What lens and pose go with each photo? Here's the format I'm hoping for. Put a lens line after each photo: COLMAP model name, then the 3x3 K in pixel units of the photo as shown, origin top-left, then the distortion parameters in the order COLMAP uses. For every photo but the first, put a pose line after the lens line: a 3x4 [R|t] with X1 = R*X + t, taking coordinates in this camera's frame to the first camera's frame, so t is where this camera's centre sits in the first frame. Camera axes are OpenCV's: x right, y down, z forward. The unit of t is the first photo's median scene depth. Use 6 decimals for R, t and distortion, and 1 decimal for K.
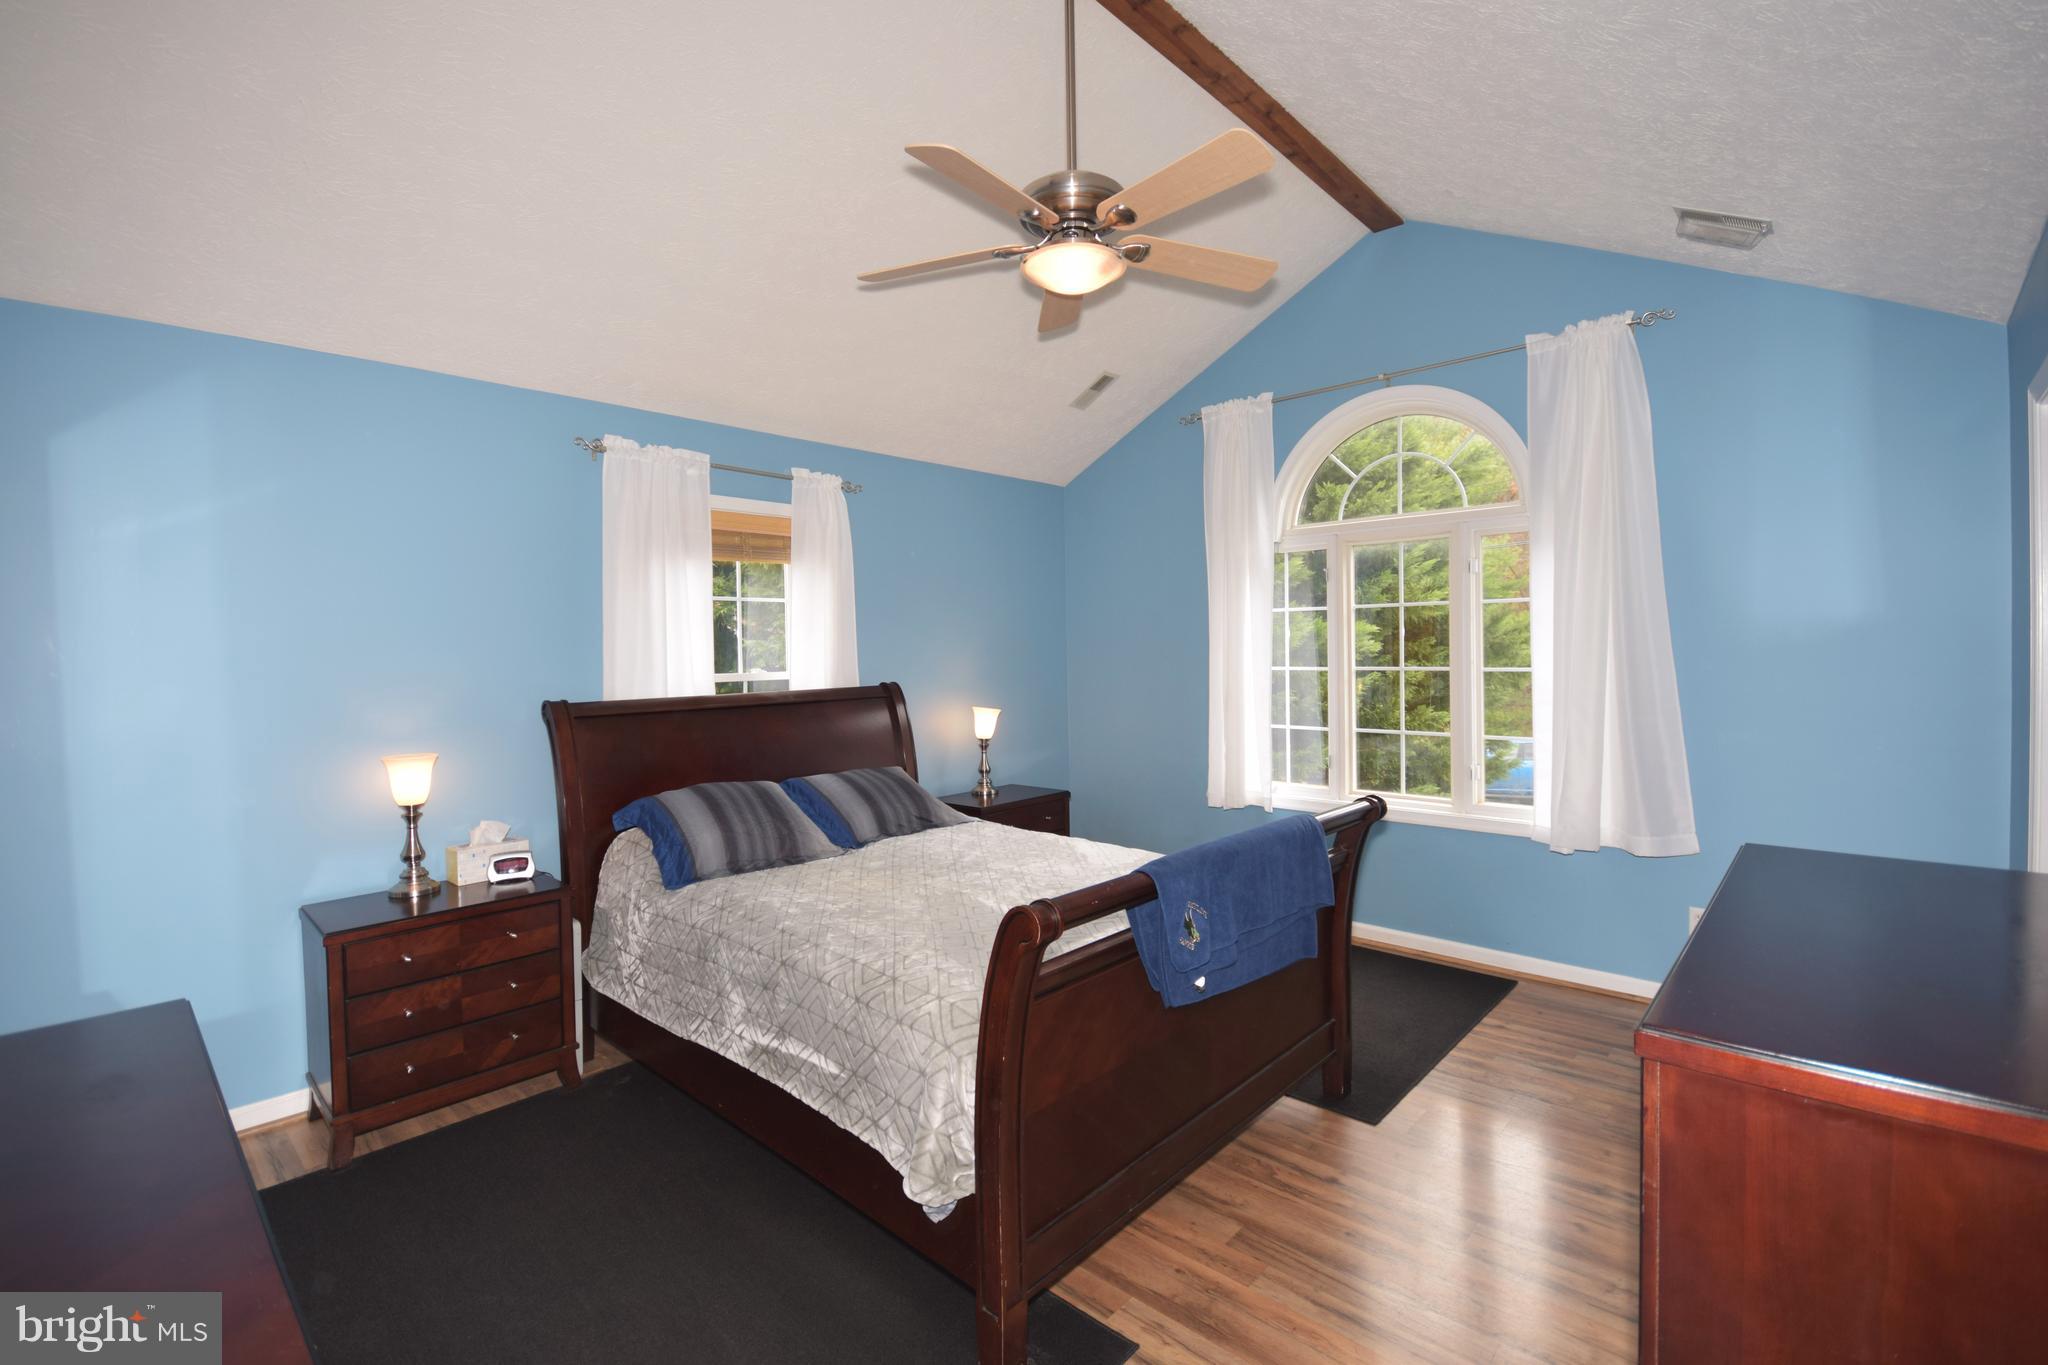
lens RADIAL K [[892.8, 0, 1025.8], [0, 892.8, 673.8], [0, 0, 1]] dist [-0.001184, 0.000135]
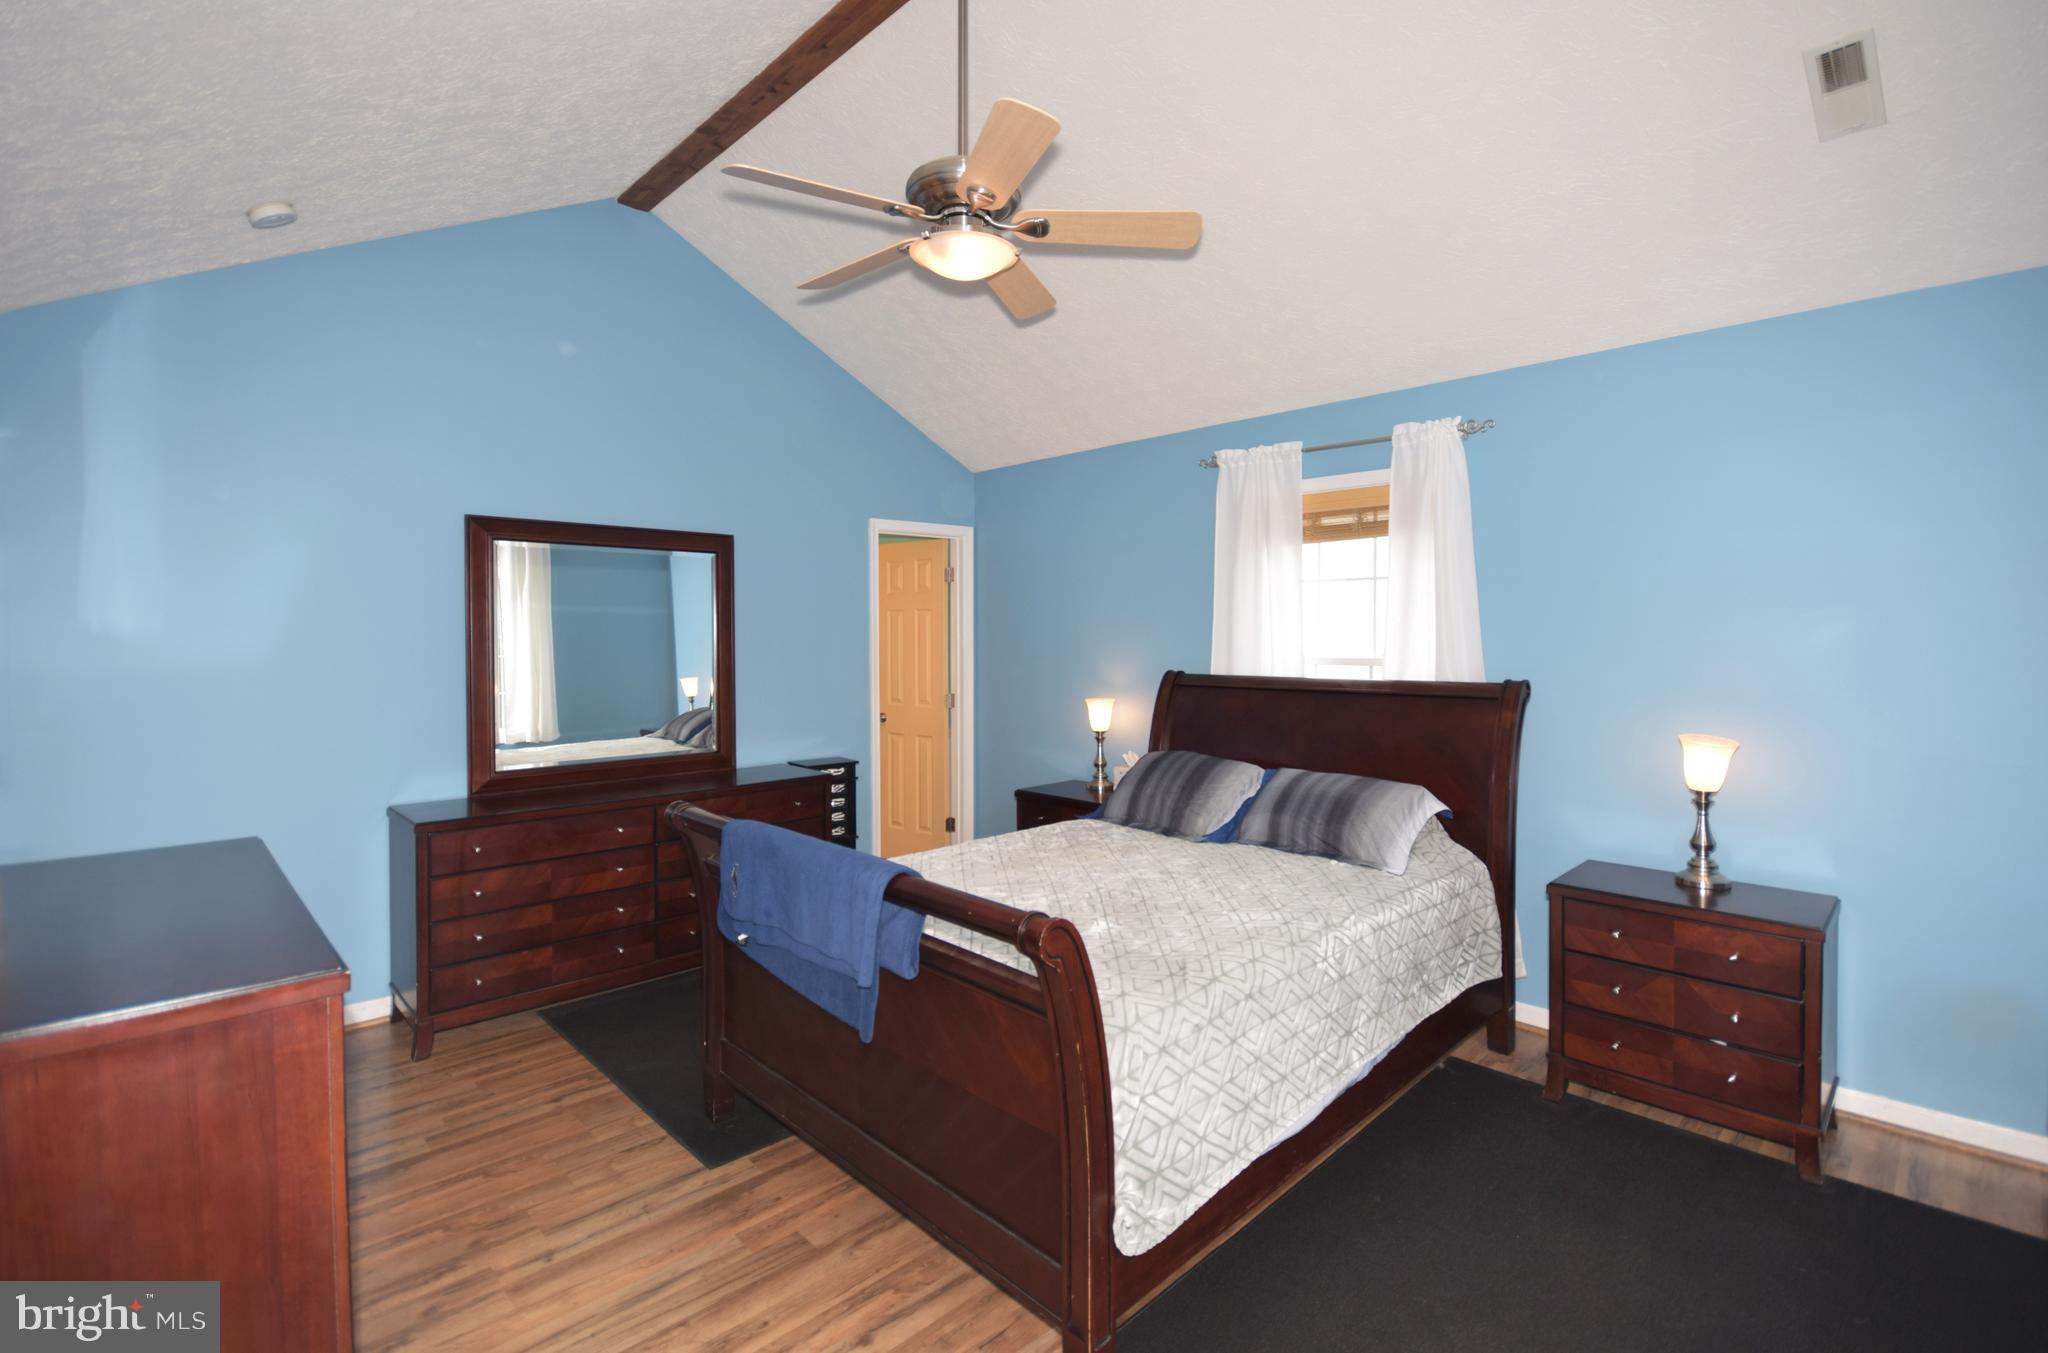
lens RADIAL K [[930.8, 0, 1048.5], [0, 930.8, 649.2], [0, 0, 1]] dist [-0.003376, -0.000735]
pose [[-0.038281, 0.030899, -0.998789, 0.671904], [-0.028930, 0.999069, 0.032016, -0.031777], [0.998848, 0.030121, -0.037351, 0.706062]]
